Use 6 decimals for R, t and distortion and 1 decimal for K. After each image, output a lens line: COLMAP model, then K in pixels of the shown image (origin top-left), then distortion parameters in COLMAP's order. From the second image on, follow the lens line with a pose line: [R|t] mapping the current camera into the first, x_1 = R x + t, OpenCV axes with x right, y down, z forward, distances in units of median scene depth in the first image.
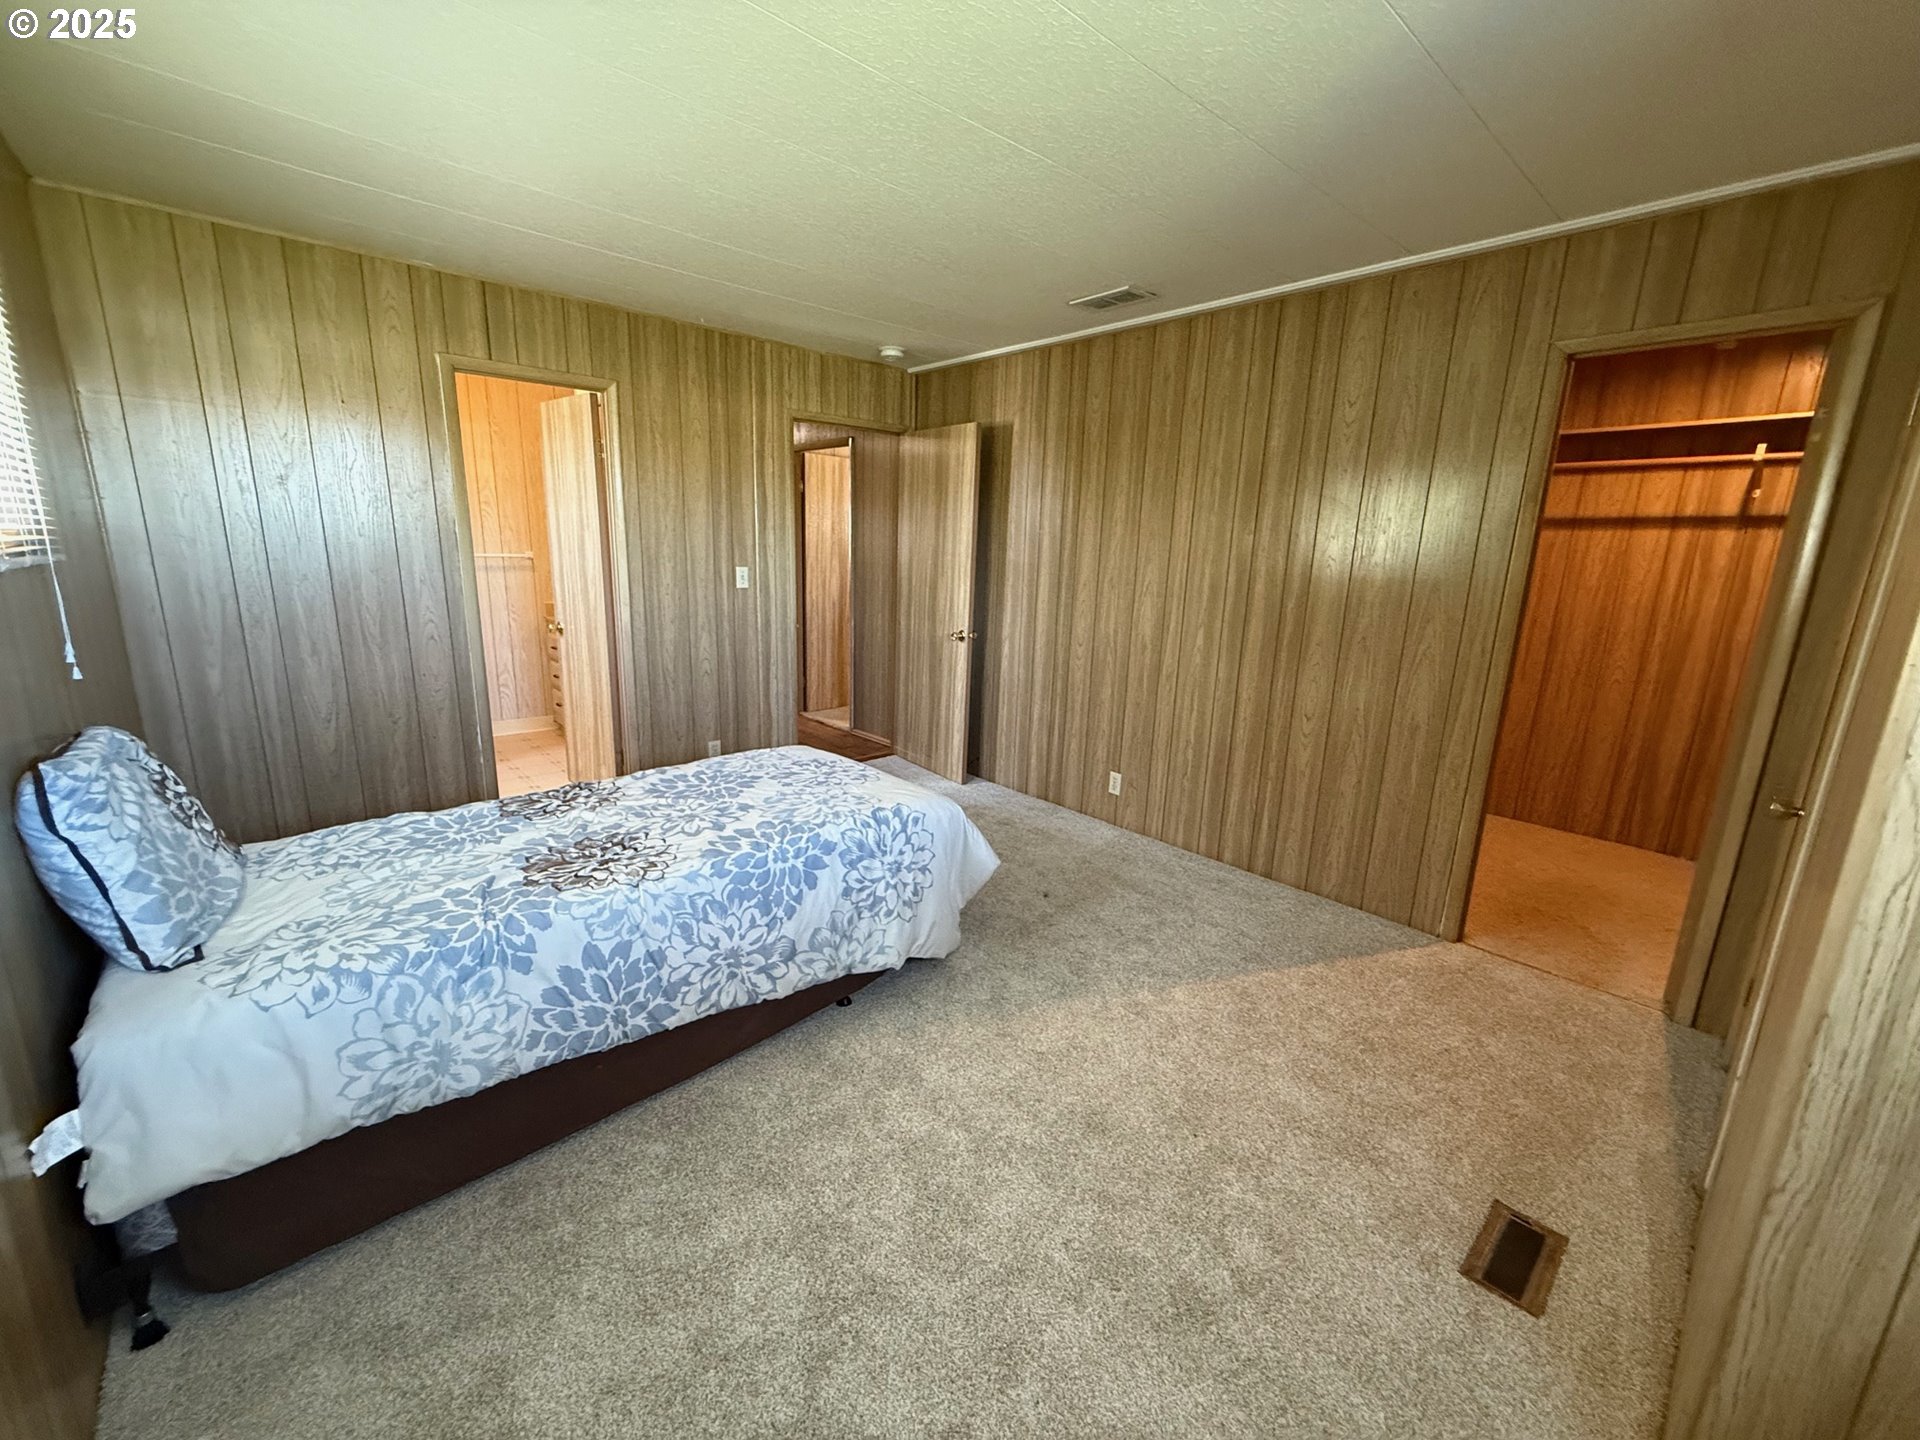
lens RADIAL K [[763.8, 0, 956.8], [0, 763.8, 721.4], [0, 0, 1]] dist [-0.003741, -0.000264]
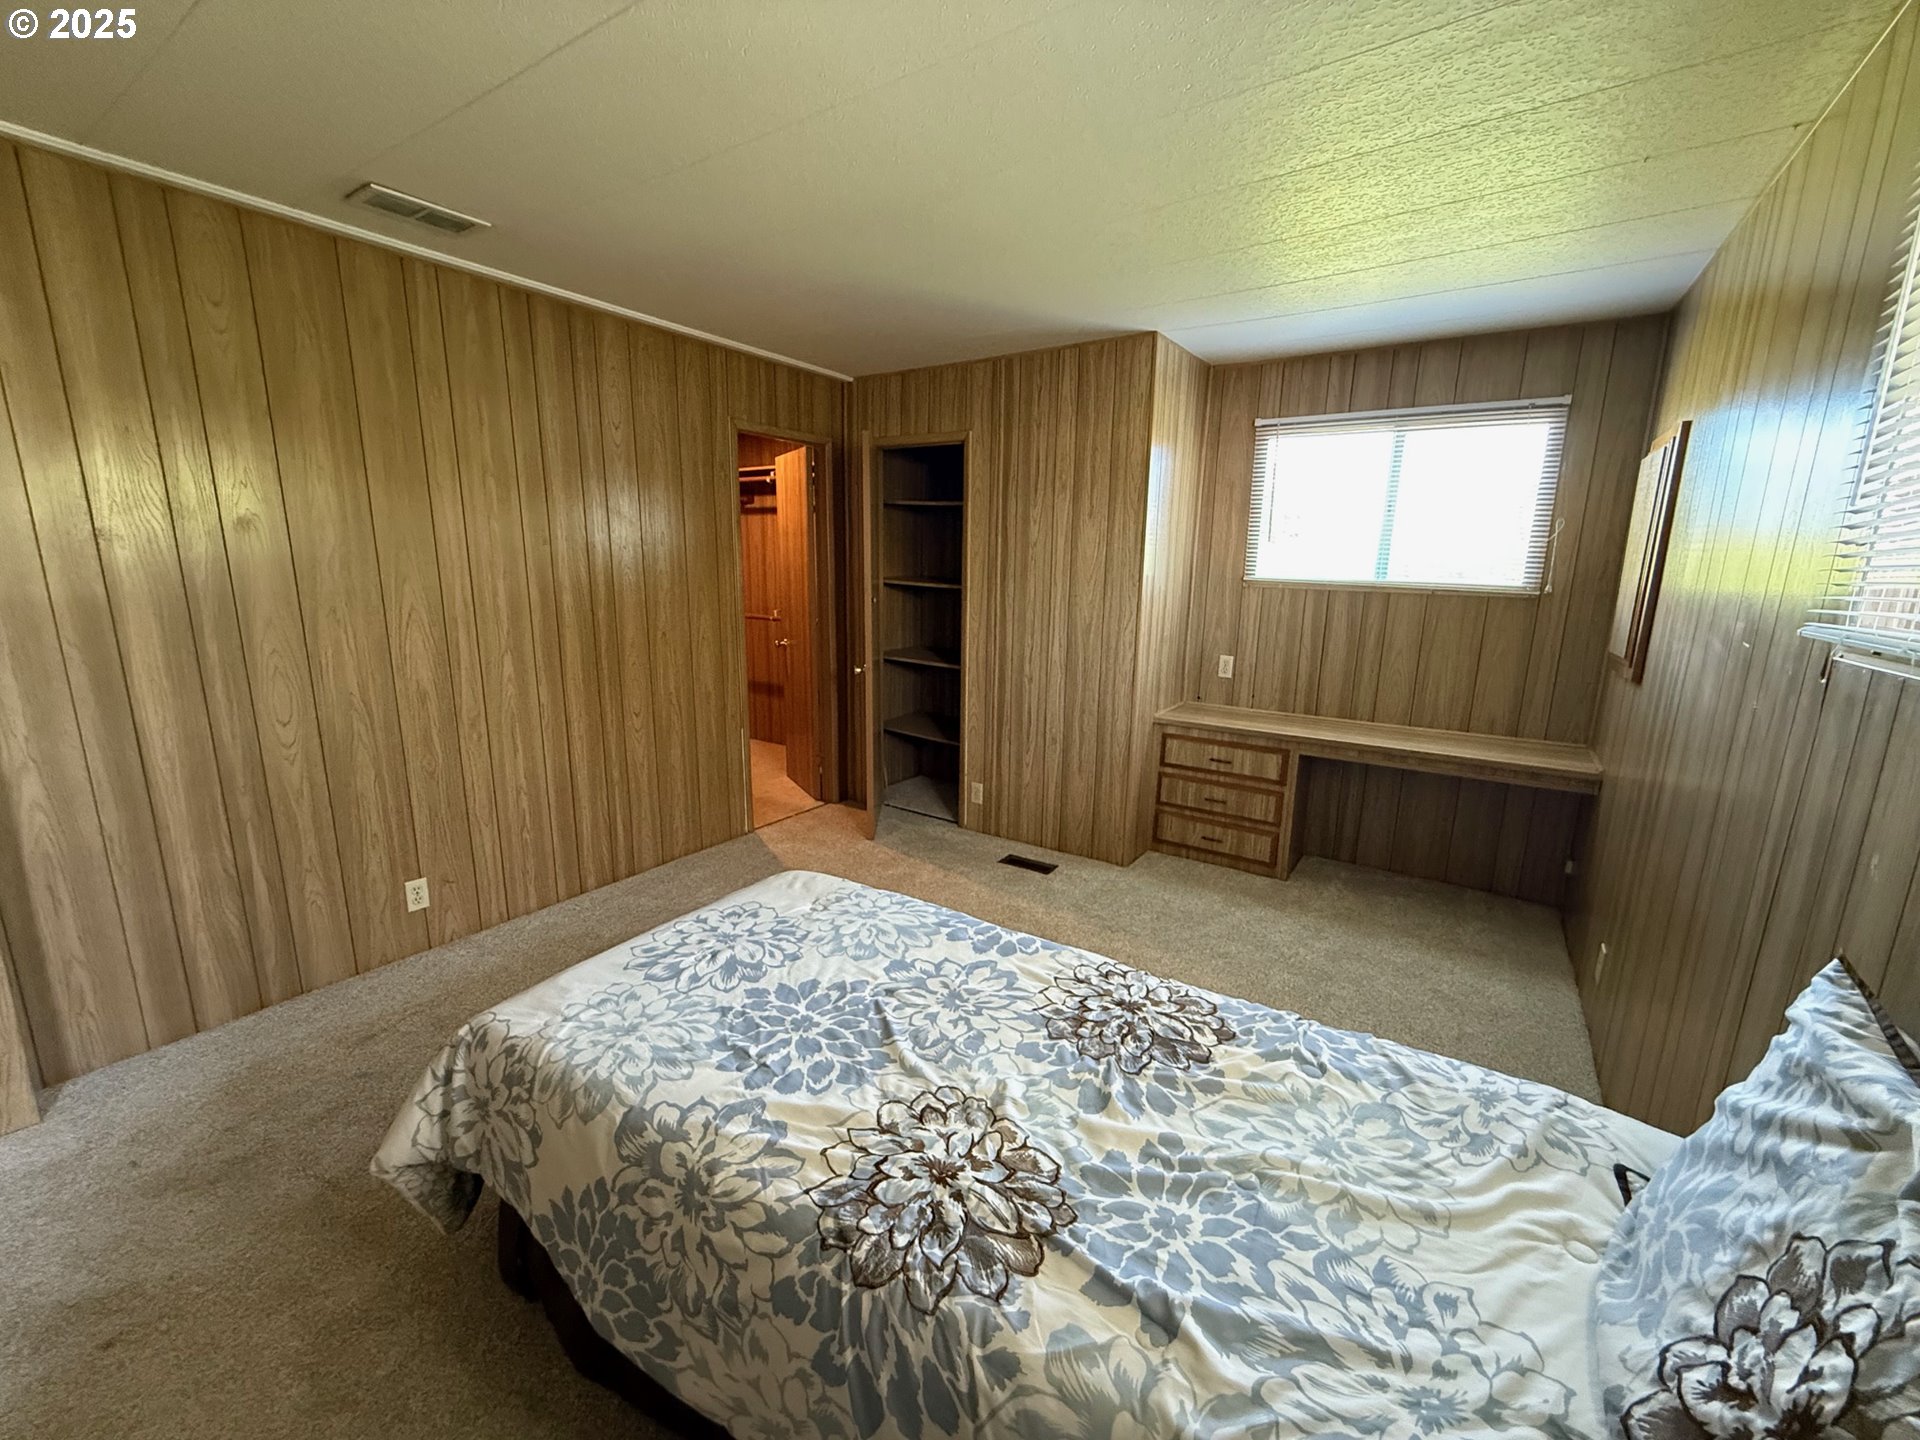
lens RADIAL K [[769.8, 0, 954.5], [0, 769.8, 718.0], [0, 0, 1]] dist [-0.001911, -0.000529]
pose [[-0.239884, -0.230376, 0.943071, -0.913562], [0.197445, 0.939554, 0.279740, -0.291046], [-0.950511, 0.253310, -0.179897, 1.039555]]
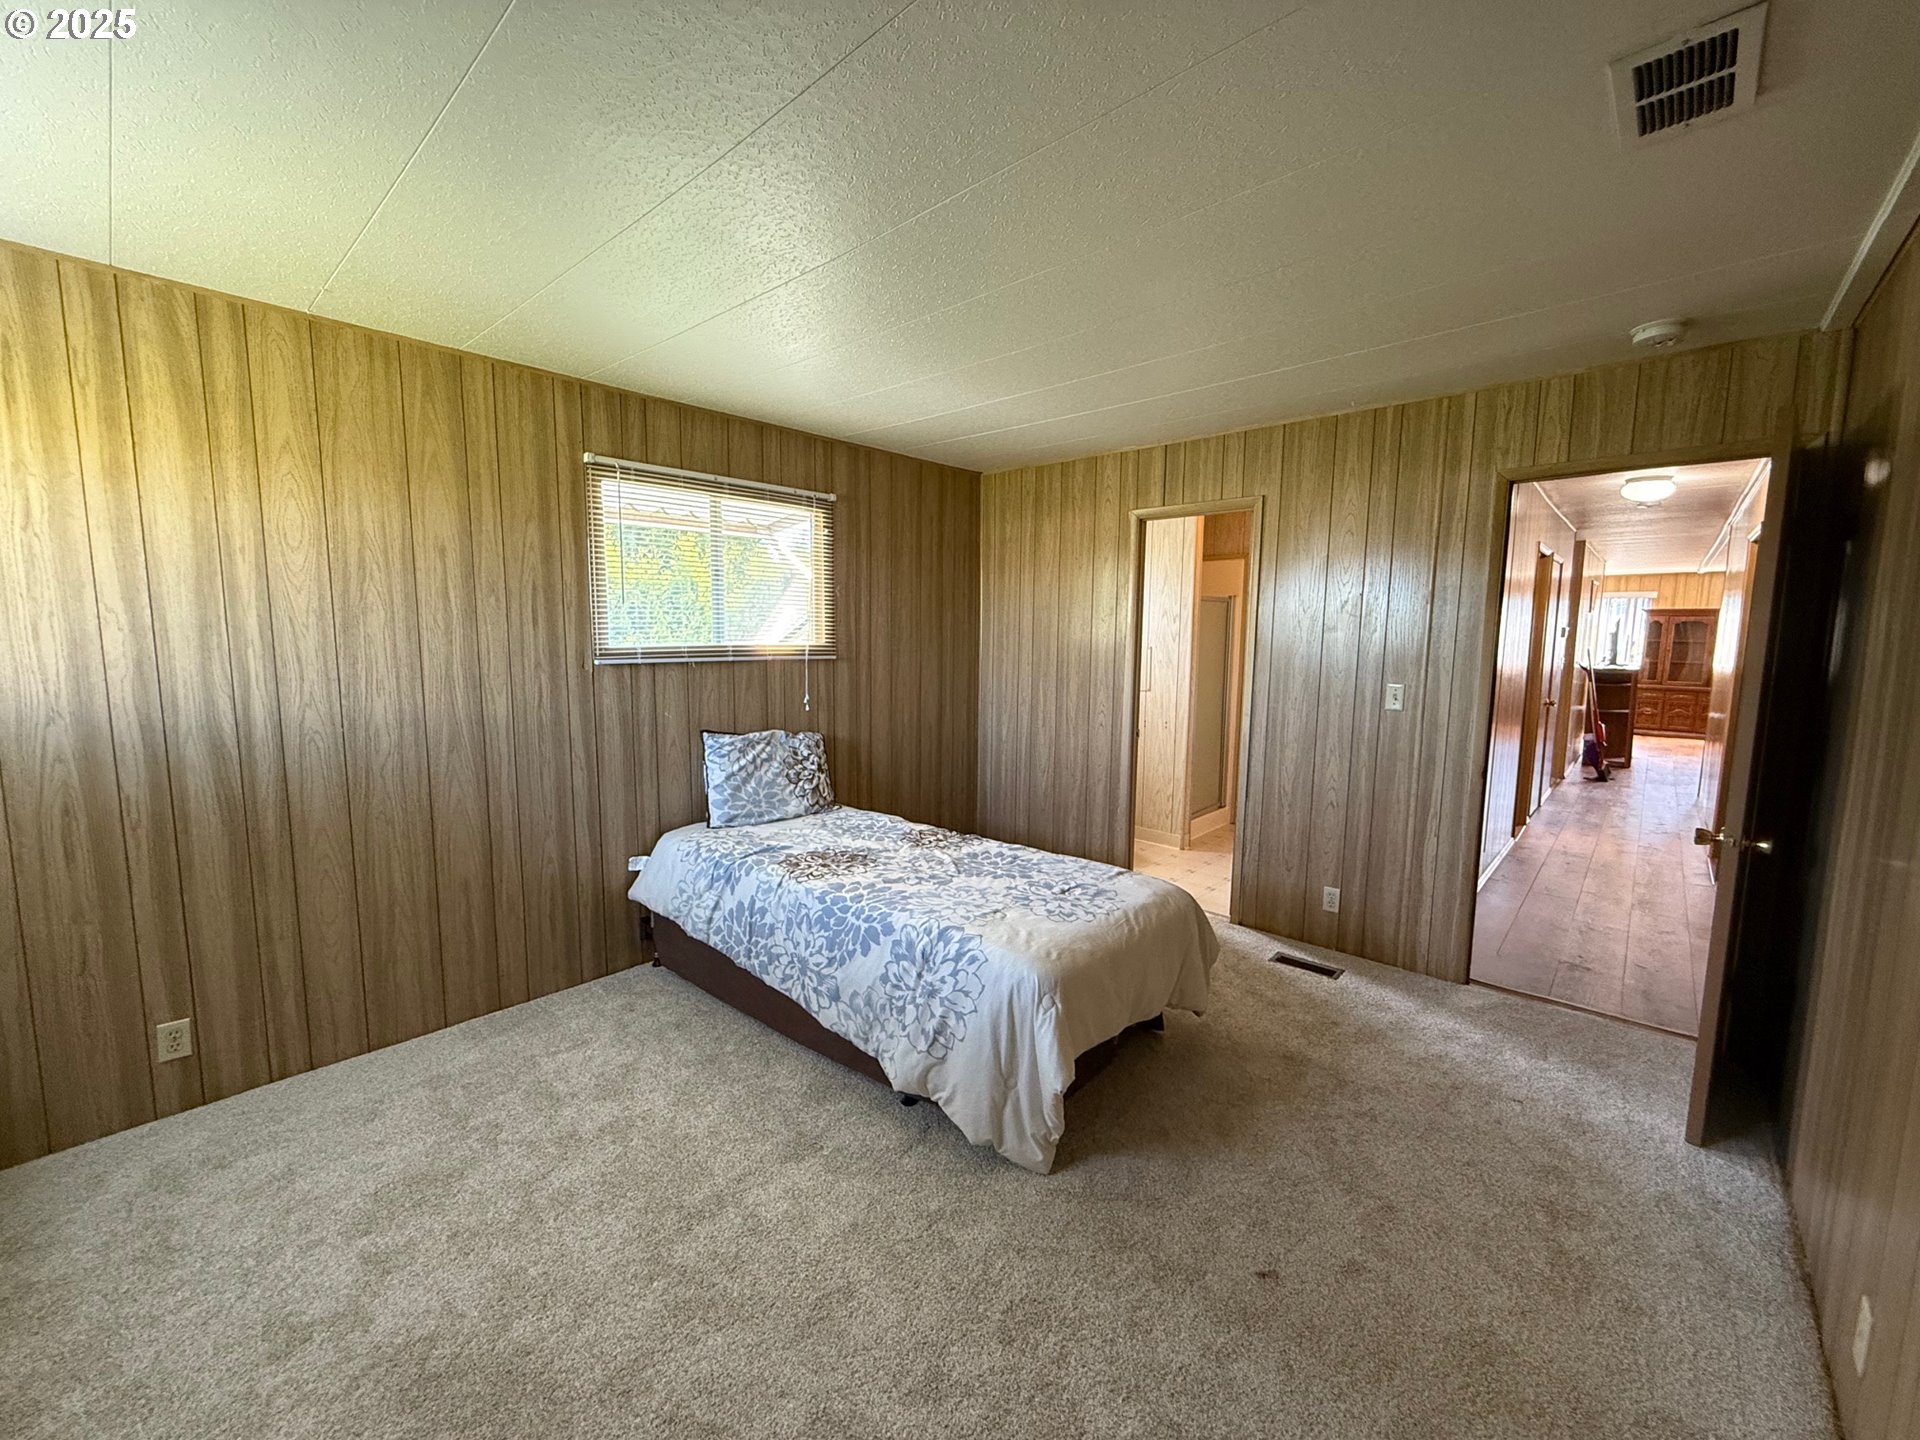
lens RADIAL K [[763.8, 0, 956.8], [0, 763.8, 721.4], [0, 0, 1]] dist [-0.003741, -0.000264]
pose [[0.096353, 0.082713, -0.991905, 0.817154], [-0.232913, 0.970747, 0.058323, -0.187026], [0.967712, 0.225408, 0.112799, 0.857148]]
